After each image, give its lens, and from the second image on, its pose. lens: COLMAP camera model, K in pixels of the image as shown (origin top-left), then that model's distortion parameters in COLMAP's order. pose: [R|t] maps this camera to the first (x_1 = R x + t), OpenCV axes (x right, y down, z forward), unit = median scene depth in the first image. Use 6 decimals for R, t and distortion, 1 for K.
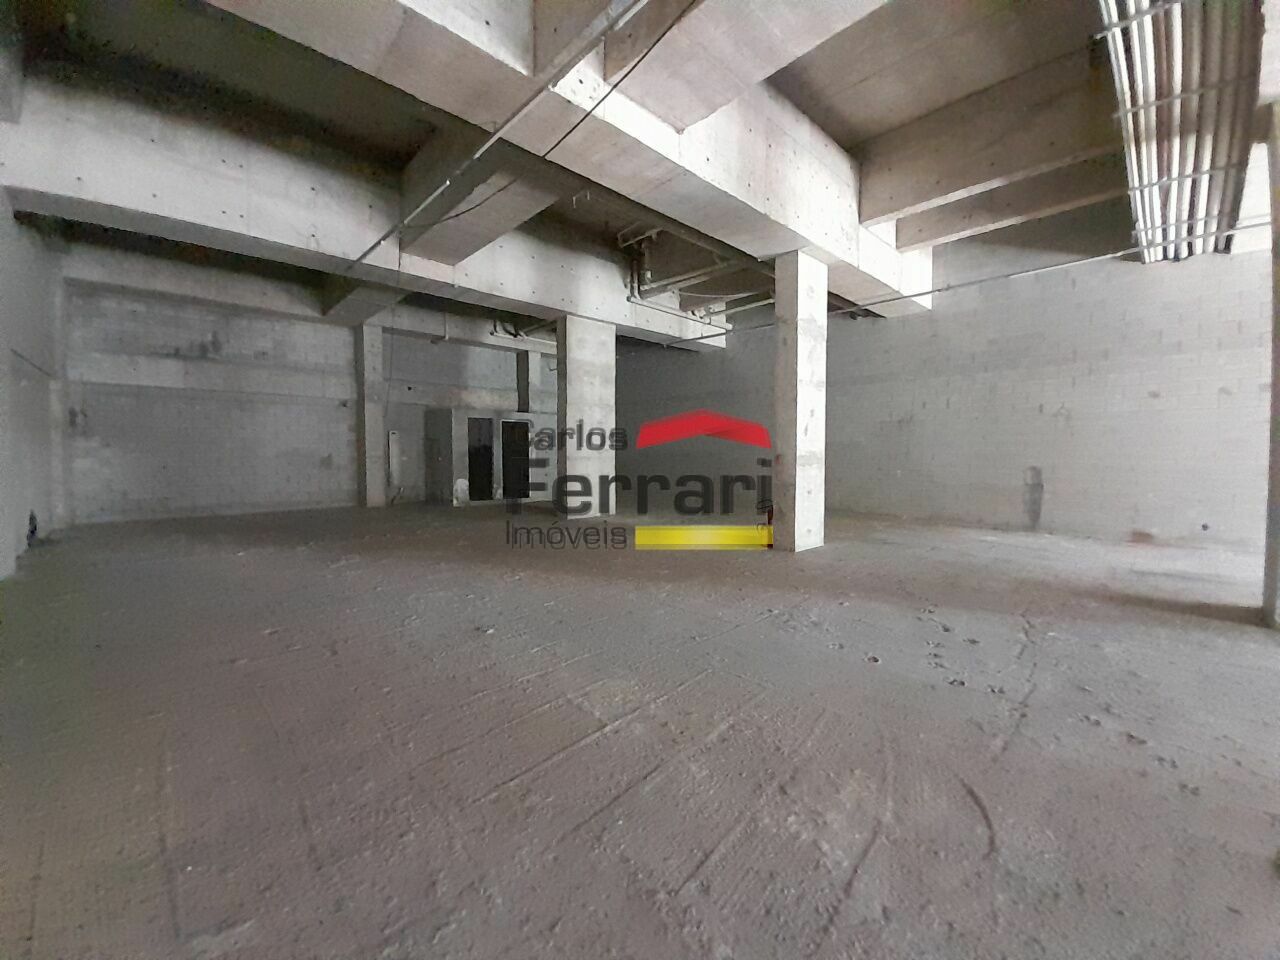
lens RADIAL K [[499.7, 0, 640.7], [0, 499.7, 466.4], [0, 0, 1]] dist [0.000750, 0.000082]
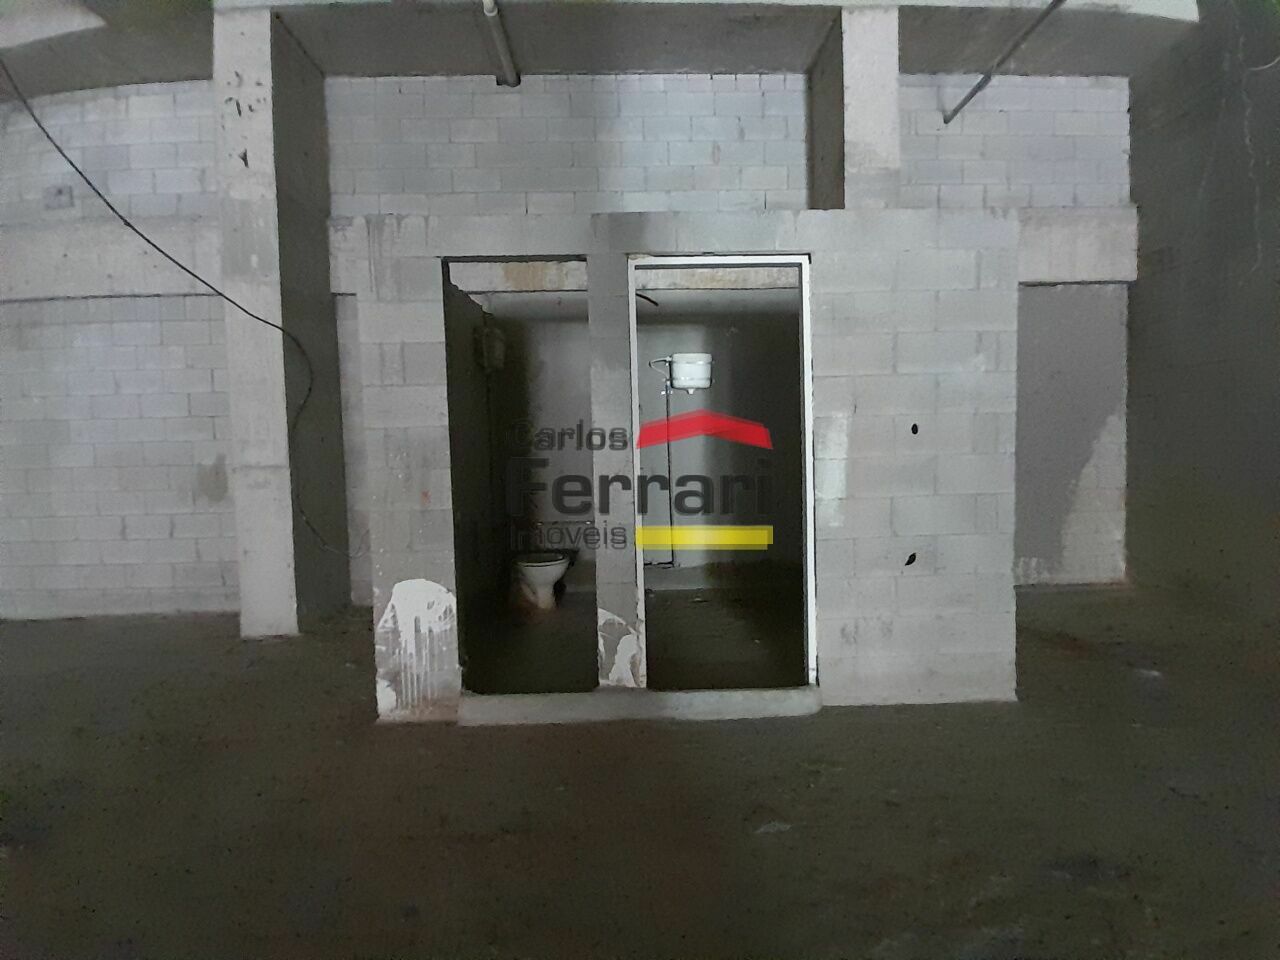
lens RADIAL K [[499.7, 0, 640.7], [0, 499.7, 466.4], [0, 0, 1]] dist [0.000750, 0.000082]
pose [[0.755310, -0.000213, -0.655368, -0.168363], [0.007282, 0.999941, 0.008067, -0.019235], [0.655327, -0.010865, 0.755267, 0.911769]]
